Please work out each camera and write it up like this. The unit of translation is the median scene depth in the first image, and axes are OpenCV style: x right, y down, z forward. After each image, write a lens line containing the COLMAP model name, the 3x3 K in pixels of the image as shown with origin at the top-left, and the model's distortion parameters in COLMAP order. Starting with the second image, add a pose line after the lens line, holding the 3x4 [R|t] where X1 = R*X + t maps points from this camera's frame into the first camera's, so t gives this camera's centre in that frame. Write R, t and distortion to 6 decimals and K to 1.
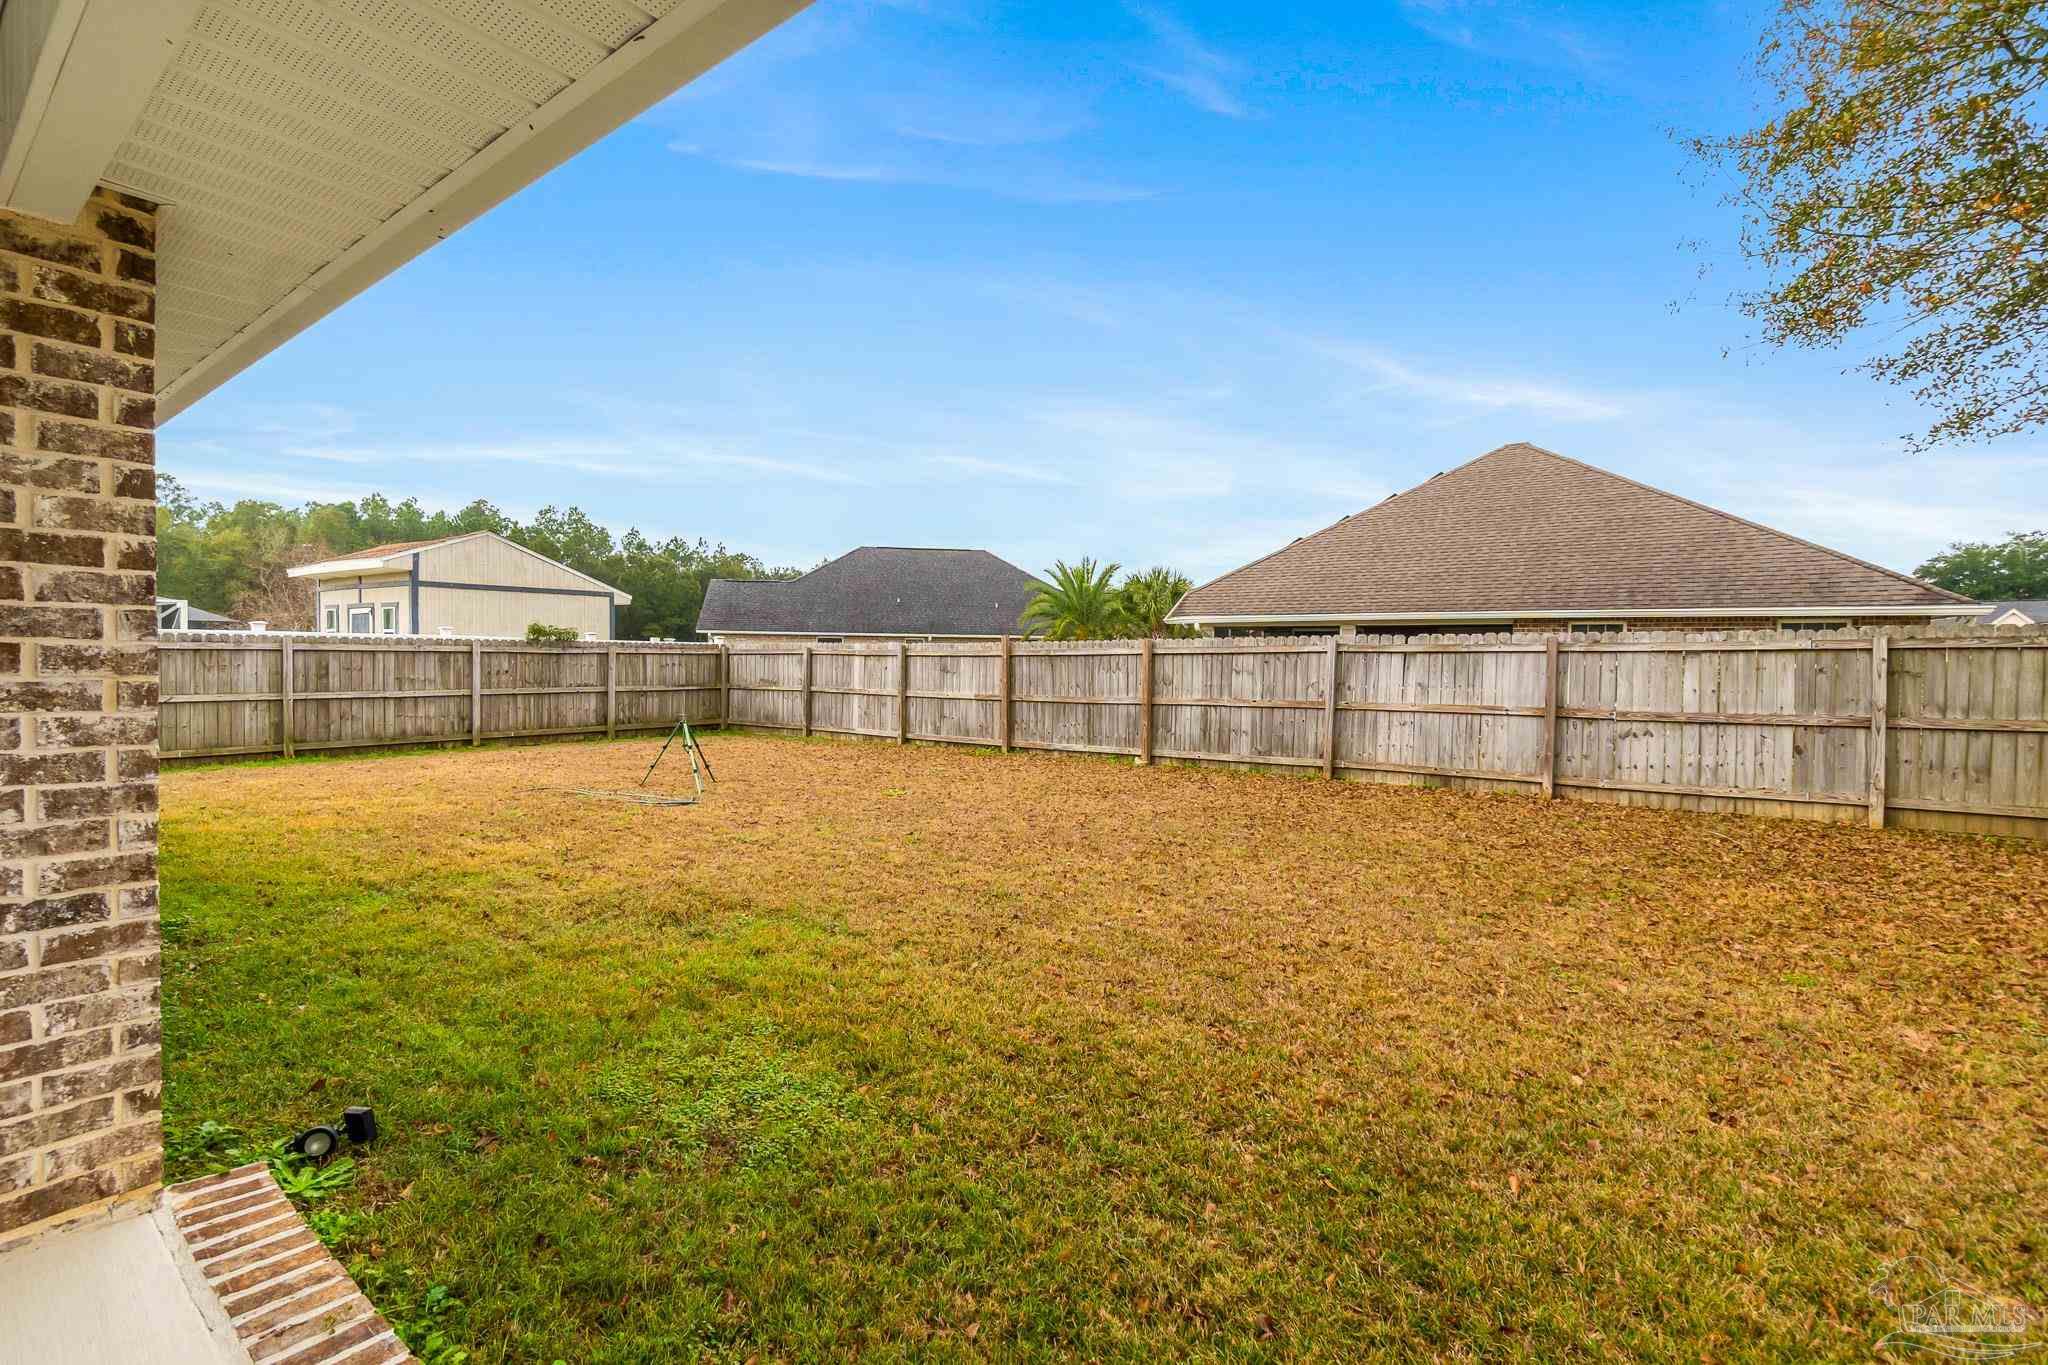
lens RADIAL K [[880.4, 0, 1039.3], [0, 880.4, 678.9], [0, 0, 1]] dist [-0.007065, 0.000317]
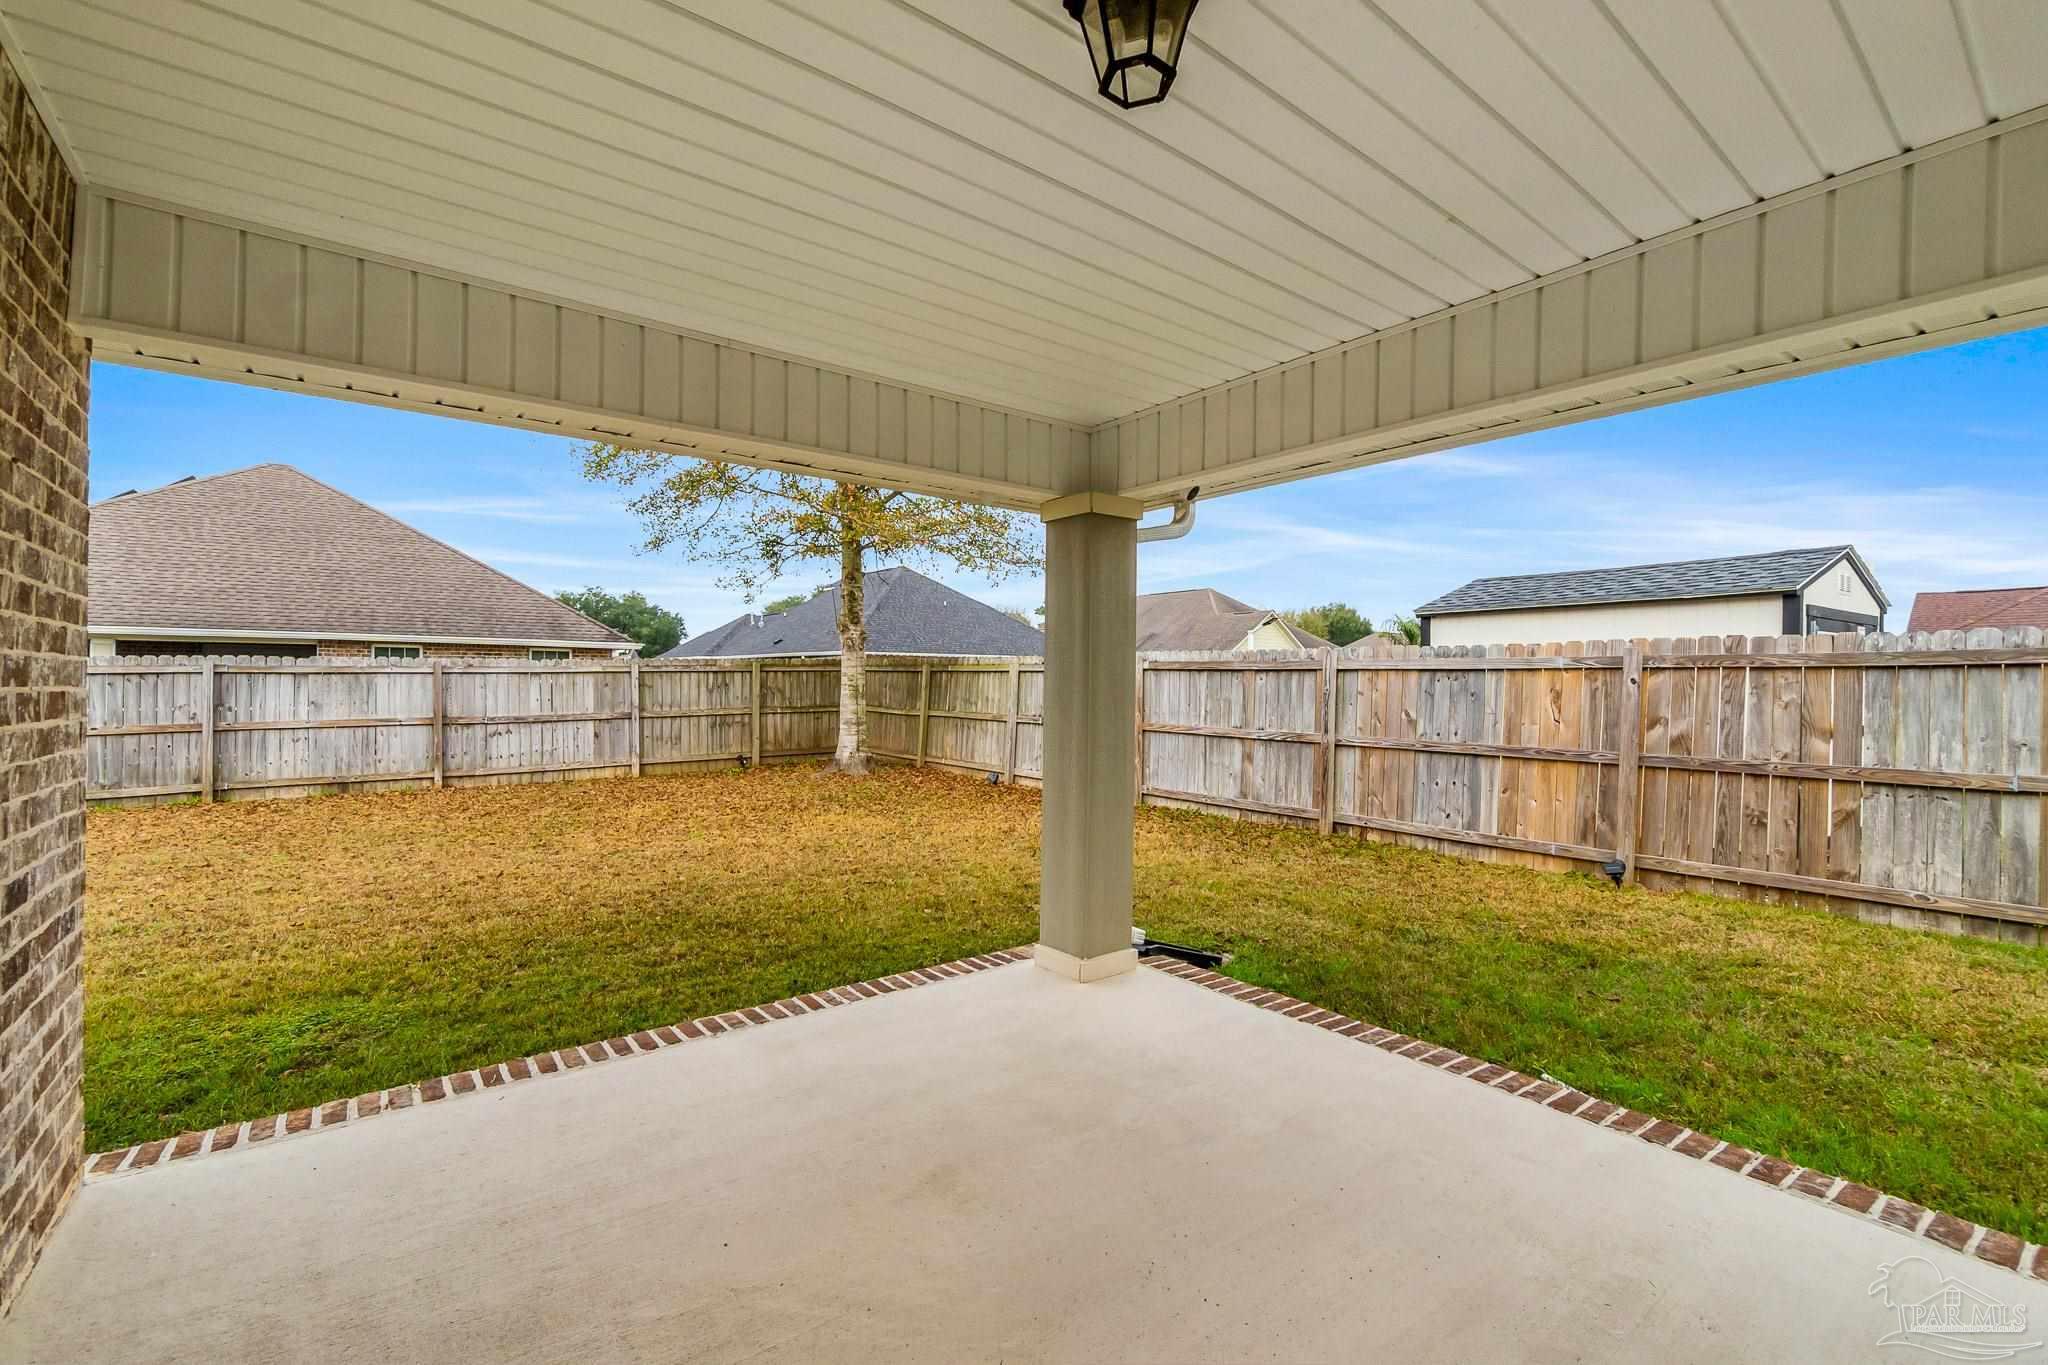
lens RADIAL K [[914.7, 0, 1008.0], [0, 914.7, 685.2], [0, 0, 1]] dist [-0.004026, -0.000328]
pose [[0.248958, -0.014070, 0.968412, -0.487772], [0.023018, 0.999698, 0.008607, -0.005587], [-0.968241, 0.020148, 0.249207, -0.123916]]
